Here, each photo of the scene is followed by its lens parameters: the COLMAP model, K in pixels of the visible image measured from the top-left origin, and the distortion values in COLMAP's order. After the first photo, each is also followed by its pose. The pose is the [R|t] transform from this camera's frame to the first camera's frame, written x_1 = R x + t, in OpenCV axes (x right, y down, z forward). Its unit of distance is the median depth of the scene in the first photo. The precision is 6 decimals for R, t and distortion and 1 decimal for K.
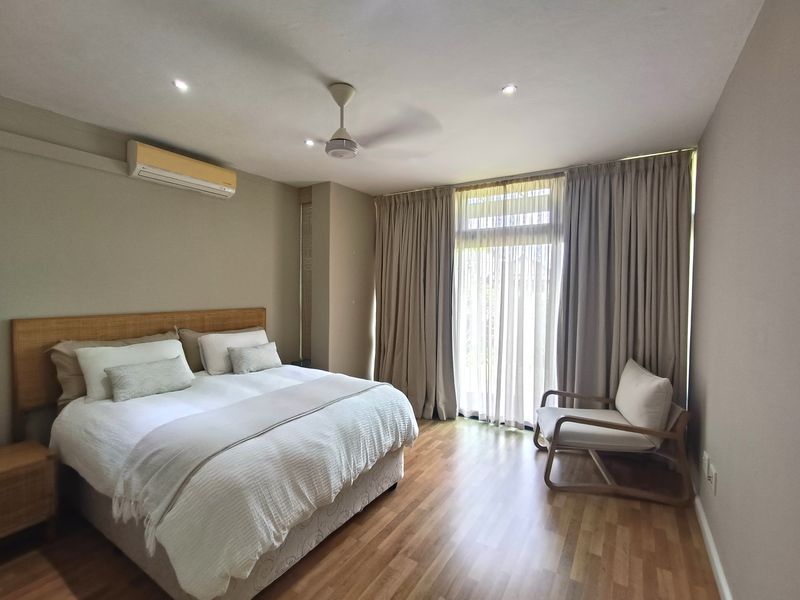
lens RADIAL K [[379.7, 0, 400.0], [0, 379.7, 300.0], [0, 0, 1]] dist [0.001123, -0.000467]
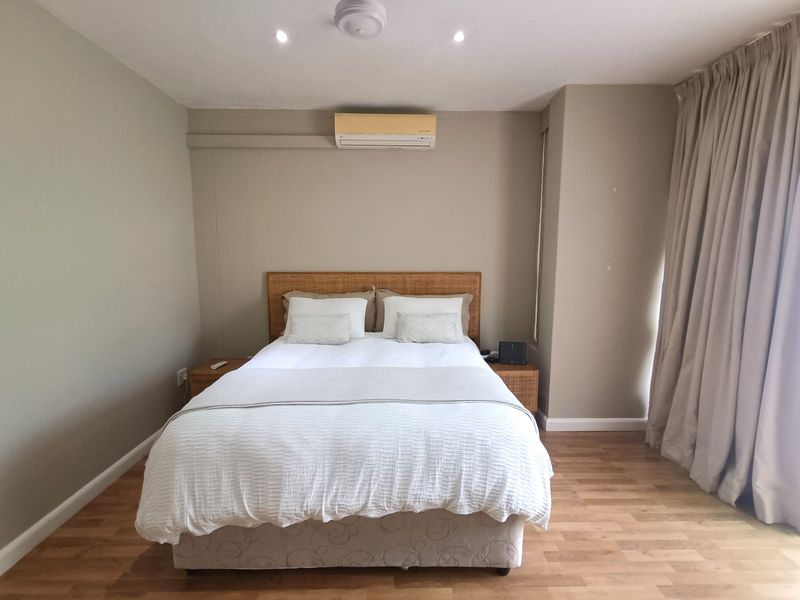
lens RADIAL K [[379.7, 0, 400.0], [0, 379.7, 300.0], [0, 0, 1]] dist [0.001123, -0.000467]
pose [[0.534686, 0.091658, -0.840066, 0.361758], [-0.020938, 0.995232, 0.095261, 0.007411], [0.844792, -0.033346, 0.534055, 0.549066]]
